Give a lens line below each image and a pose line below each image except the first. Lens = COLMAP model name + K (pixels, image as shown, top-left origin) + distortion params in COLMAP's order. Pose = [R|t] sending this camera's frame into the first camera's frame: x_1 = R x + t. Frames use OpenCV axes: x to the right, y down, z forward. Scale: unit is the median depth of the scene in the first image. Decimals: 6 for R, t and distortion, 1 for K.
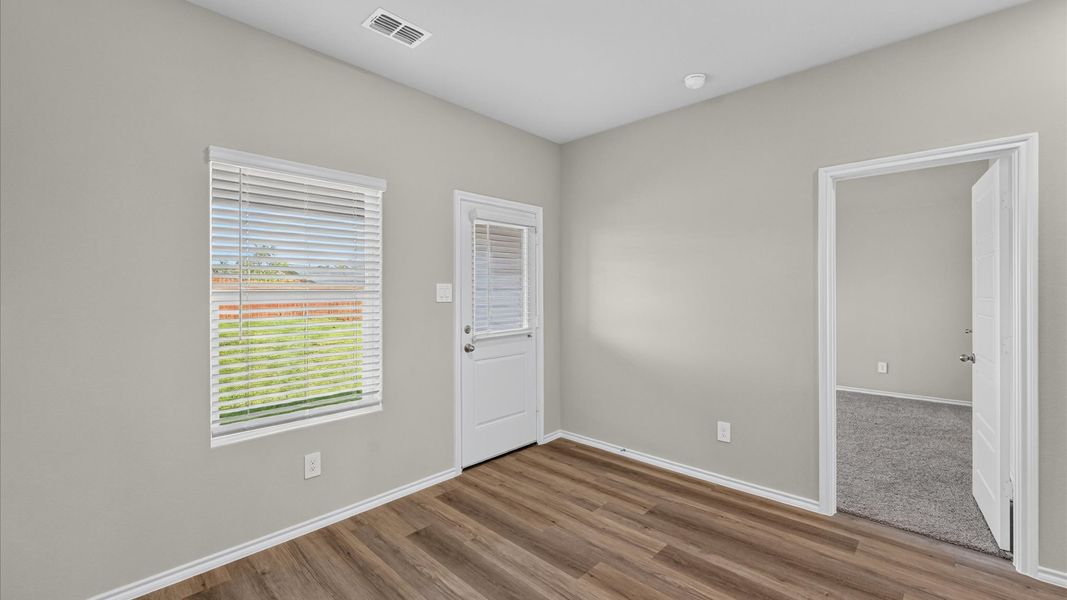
lens RADIAL K [[423.1, 0, 543.3], [0, 423.1, 295.9], [0, 0, 1]] dist [-0.001481, -0.001185]
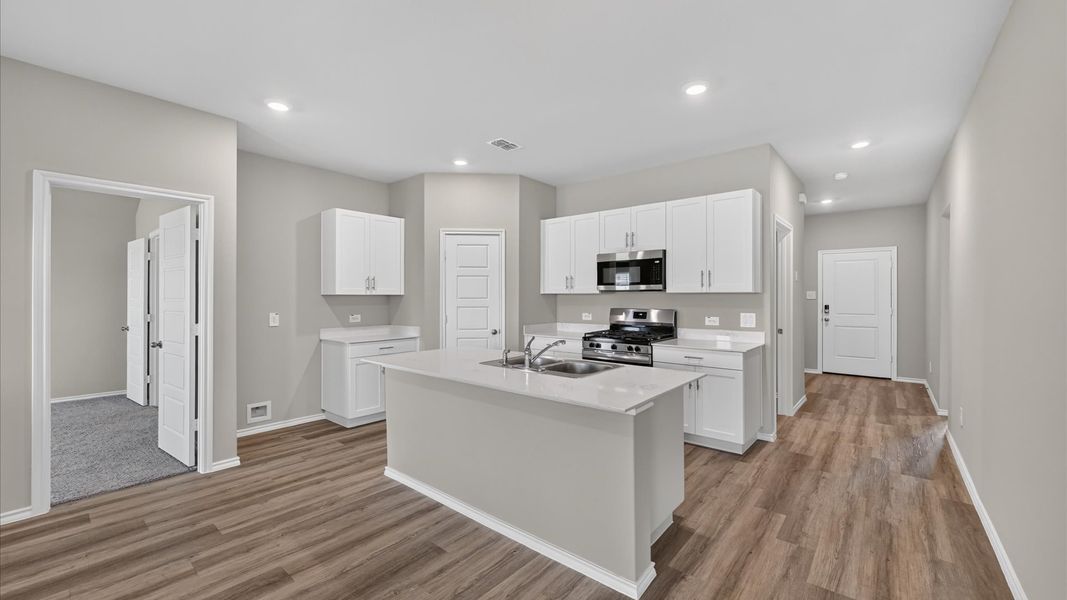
lens RADIAL K [[427.1, 0, 536.8], [0, 427.1, 293.1], [0, 0, 1]] dist [0.004041, 0.000027]
pose [[-0.054217, 0.011796, 0.998459, -0.399839], [0.006054, 0.999916, -0.011484, 0.008687], [-0.998511, 0.005422, -0.054284, -0.119335]]
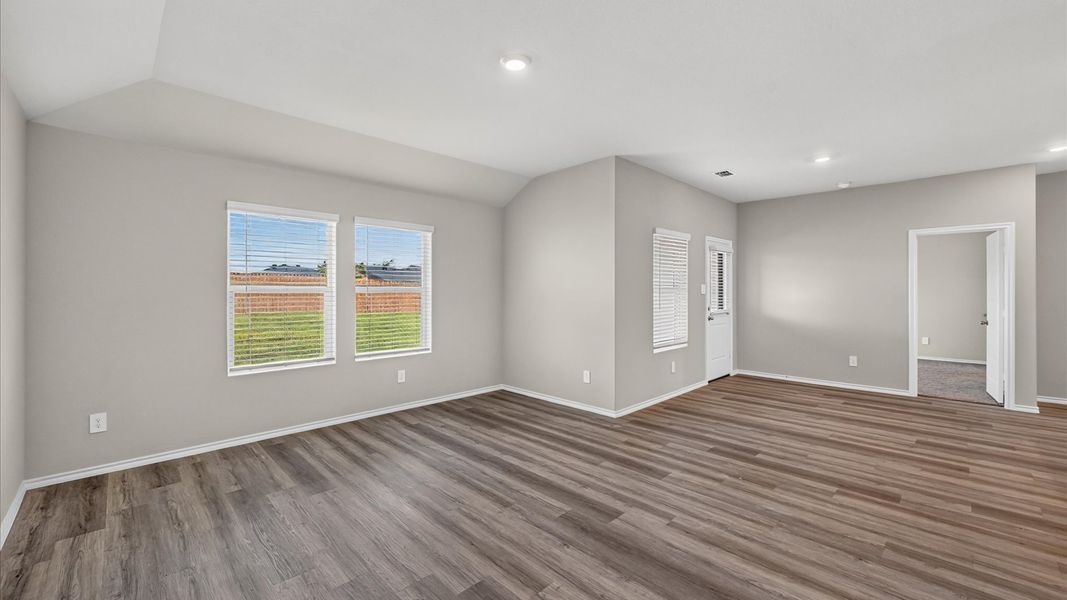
lens RADIAL K [[423.1, 0, 526.5], [0, 423.1, 292.4], [0, 0, 1]] dist [-0.001481, -0.001185]
pose [[0.998972, 0.003873, -0.045169, -1.076538], [-0.003959, 0.999991, -0.001793, 0.015503], [0.045162, 0.001970, 0.998978, -1.100569]]
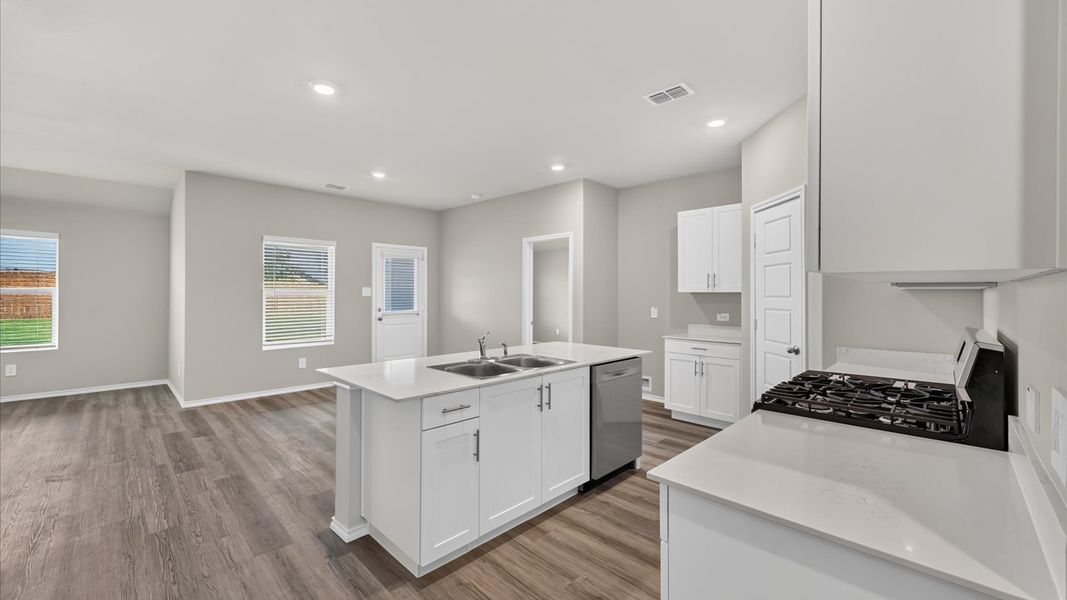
lens RADIAL K [[423.1, 0, 538.4], [0, 423.1, 294.7], [0, 0, 1]] dist [-0.001481, -0.001185]
pose [[0.999544, 0.005713, -0.029643, 0.764691], [-0.005775, 0.999981, -0.002008, 0.007404], [0.029631, 0.002179, 0.999559, -1.205708]]
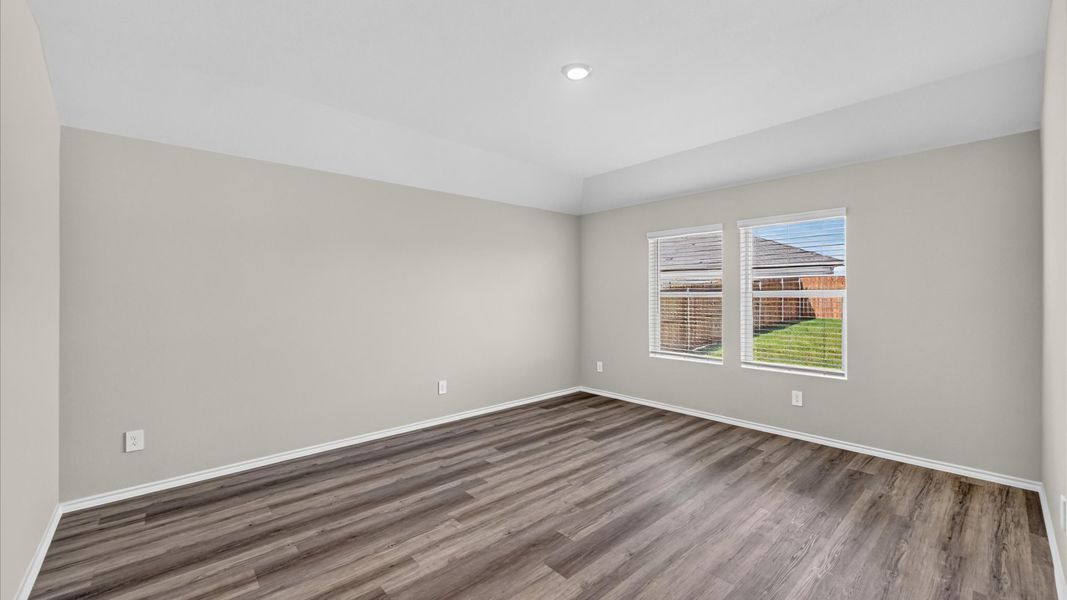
lens RADIAL K [[427.1, 0, 543.9], [0, 427.1, 298.9], [0, 0, 1]] dist [0.004041, 0.000027]
pose [[-0.076482, 0.014528, -0.996965, -0.166257], [0.000854, 0.999894, 0.014506, 0.002340], [0.997071, 0.000258, -0.076486, -0.143311]]
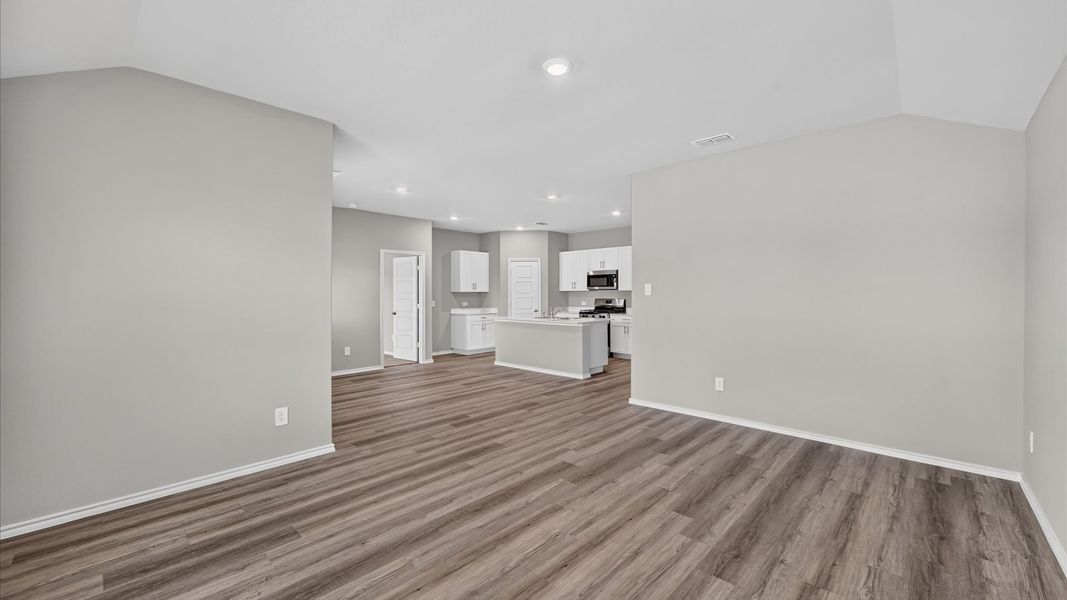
lens RADIAL K [[423.1, 0, 551.0], [0, 423.1, 297.3], [0, 0, 1]] dist [-0.001481, -0.001185]
pose [[-0.016523, -0.006067, 0.999845, -2.114341], [0.008946, 0.999941, 0.006215, 0.018772], [-0.999823, 0.009048, -0.016468, -0.107663]]
